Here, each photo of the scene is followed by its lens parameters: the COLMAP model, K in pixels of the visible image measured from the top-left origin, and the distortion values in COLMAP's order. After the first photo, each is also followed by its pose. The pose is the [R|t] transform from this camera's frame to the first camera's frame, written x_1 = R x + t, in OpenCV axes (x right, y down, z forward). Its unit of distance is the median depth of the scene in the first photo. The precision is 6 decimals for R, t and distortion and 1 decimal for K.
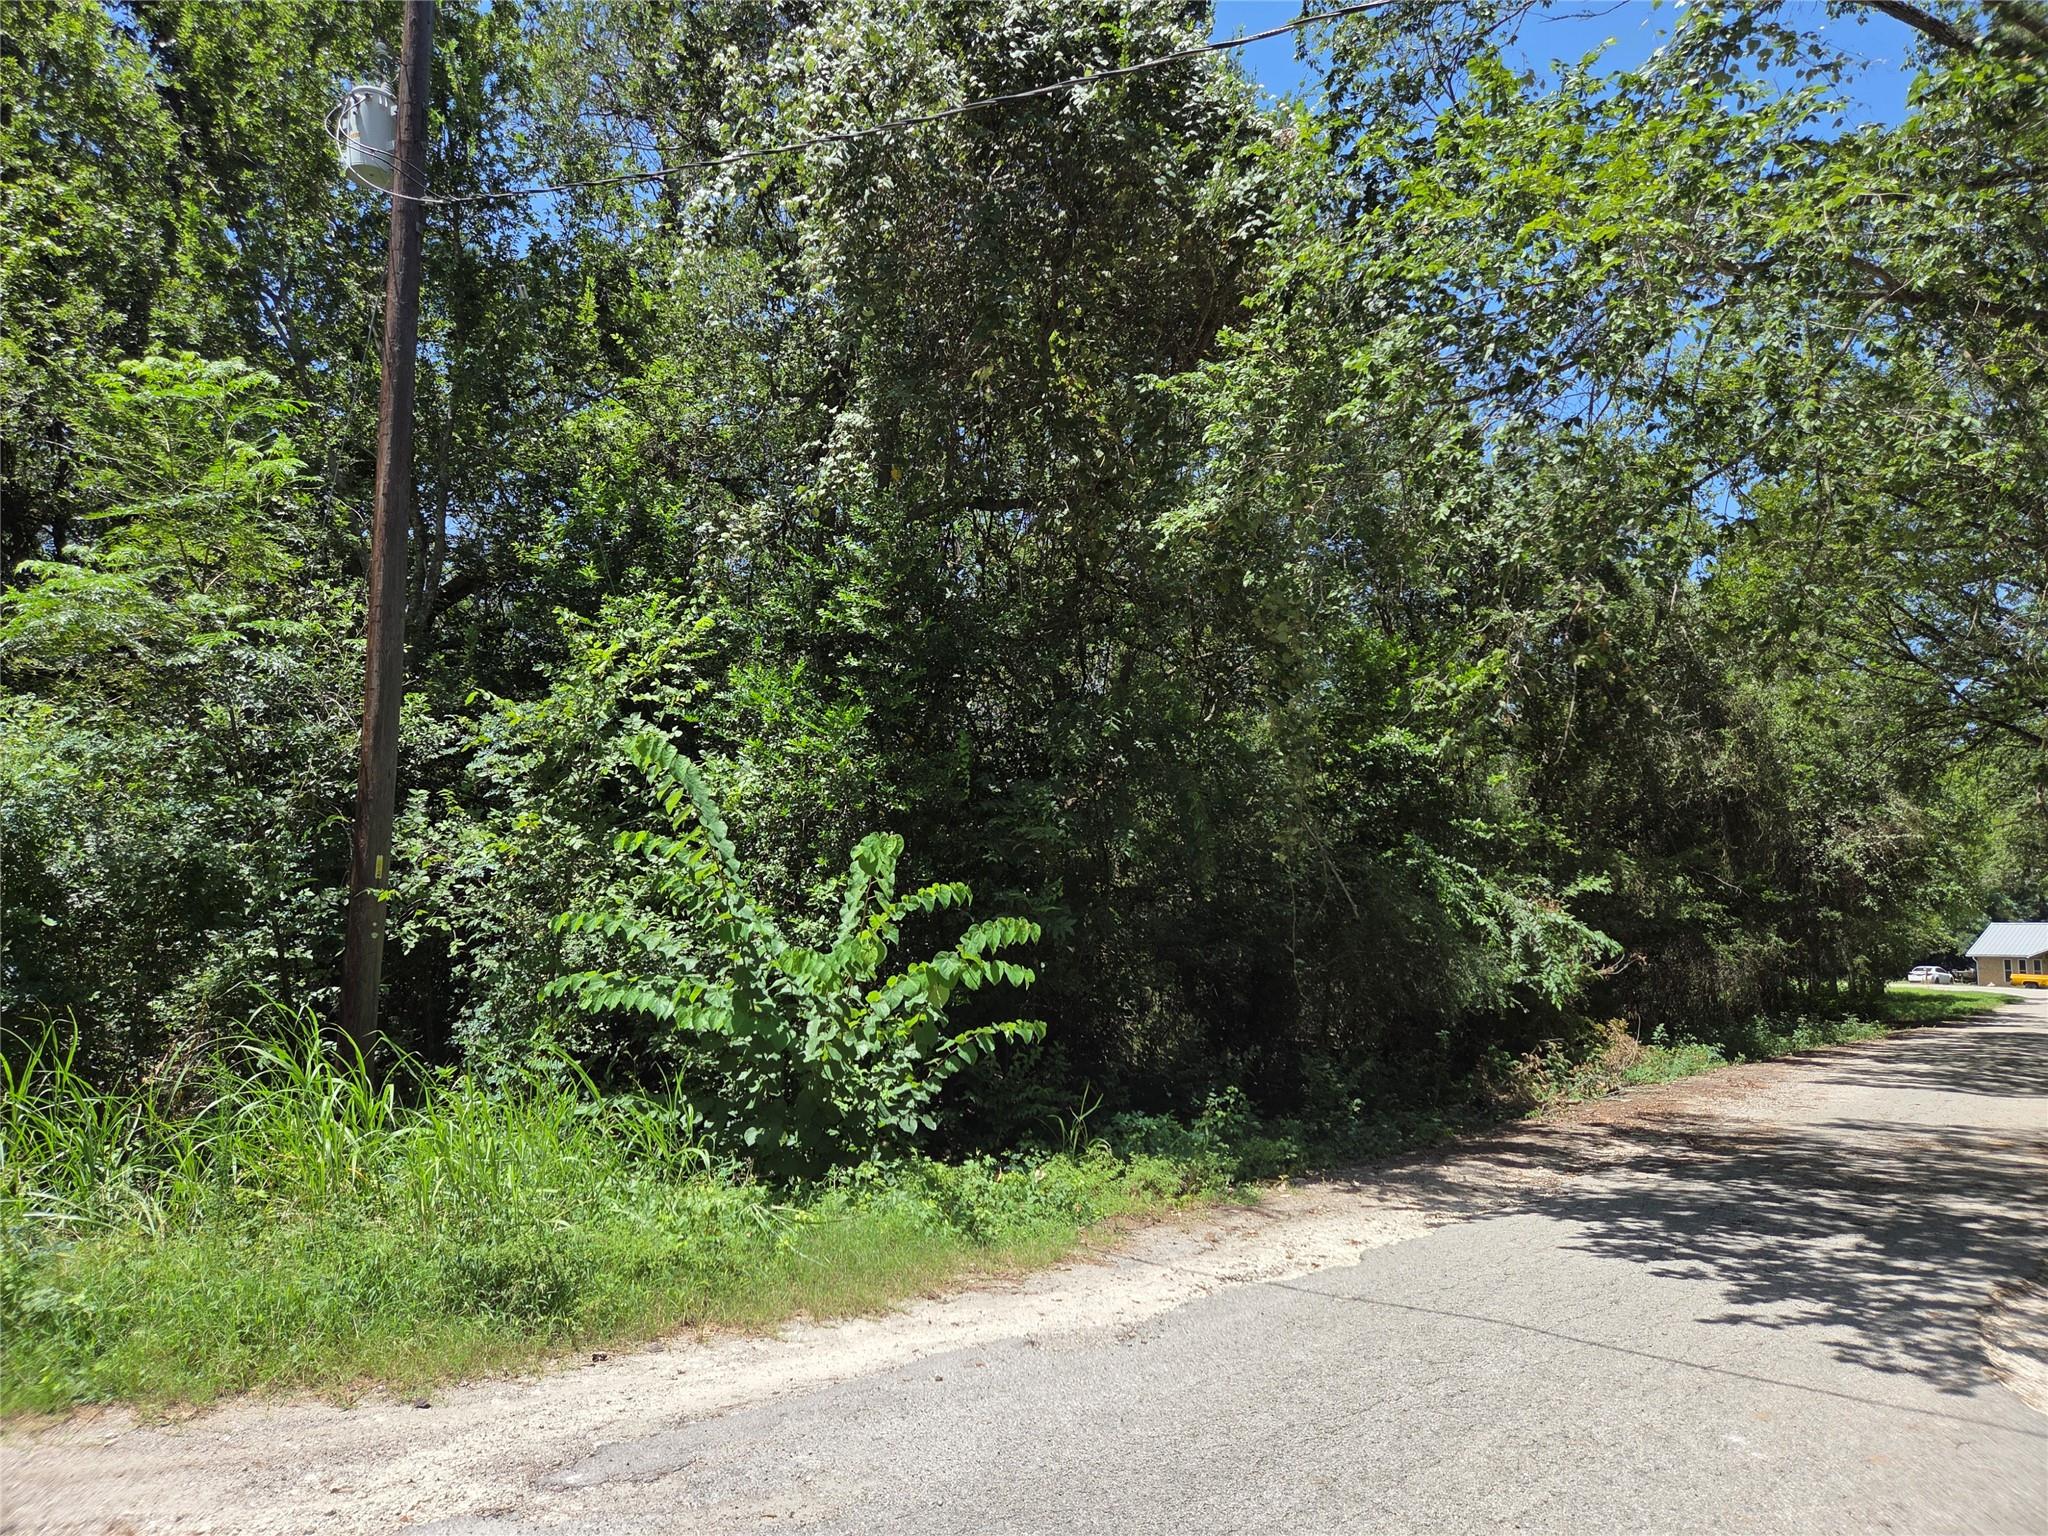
lens RADIAL K [[1338.9, 0, 1024.8], [0, 1338.9, 769.7], [0, 0, 1]] dist [0.047925, -0.061583]
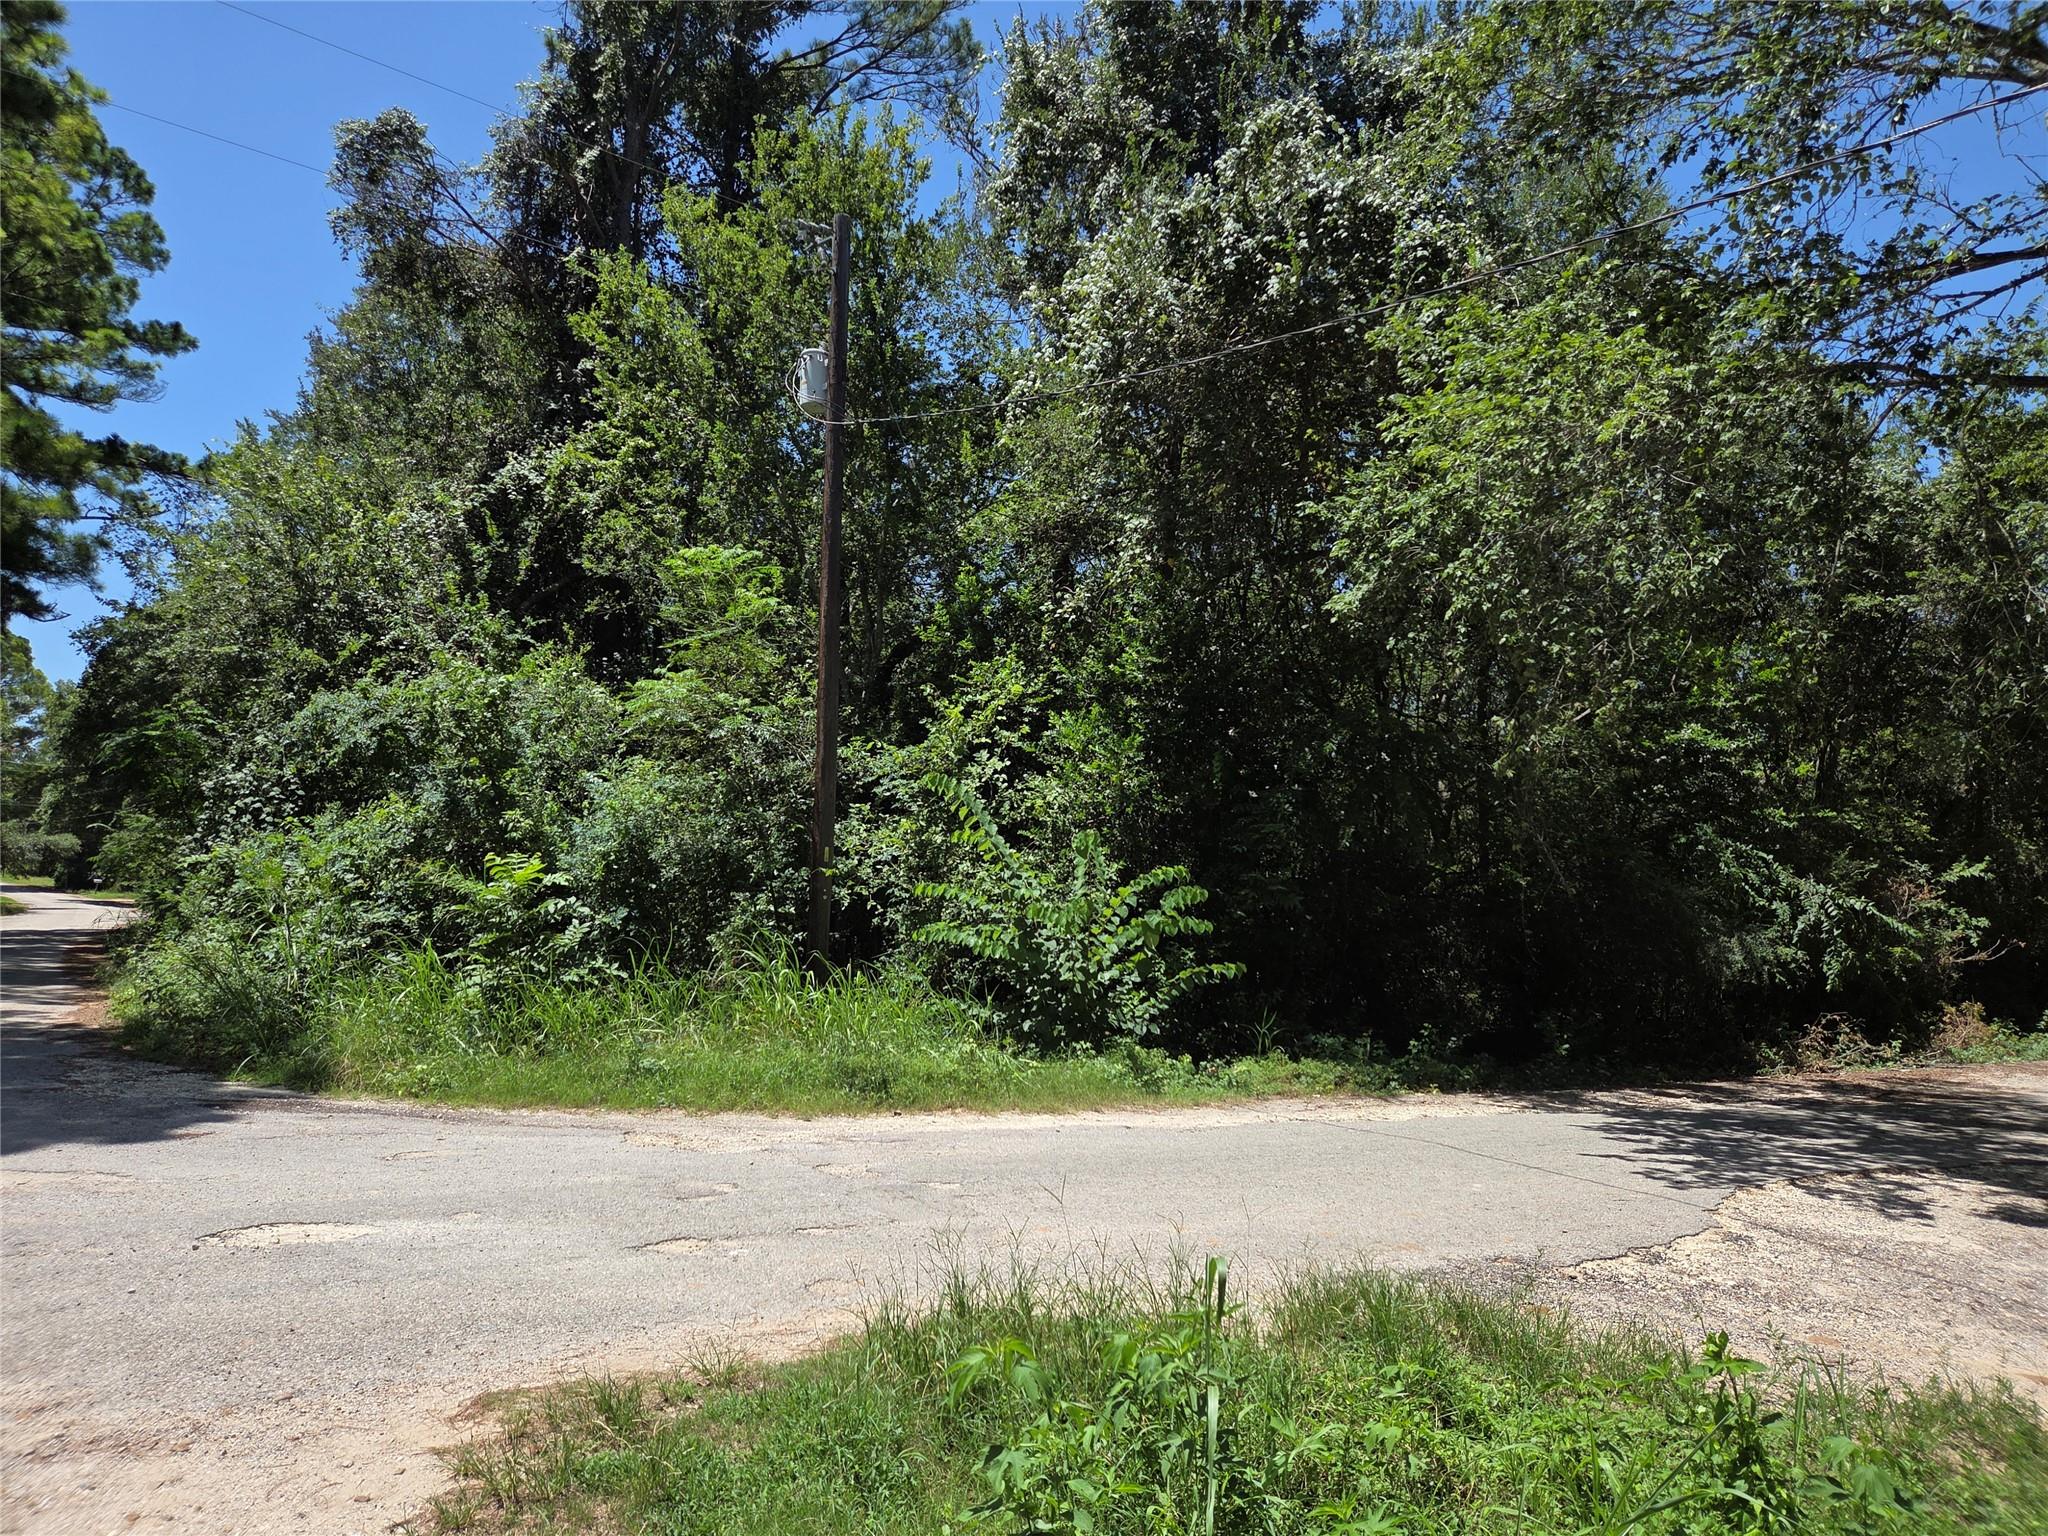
lens RADIAL K [[1394.9, 0, 1023.5], [0, 1394.9, 725.9], [0, 0, 1]] dist [0.085171, -0.087738]
pose [[0.931310, -0.035011, -0.362540, 0.339757], [0.028307, 0.999316, -0.023789, -0.032858], [0.363125, 0.011892, 0.931665, -0.452770]]
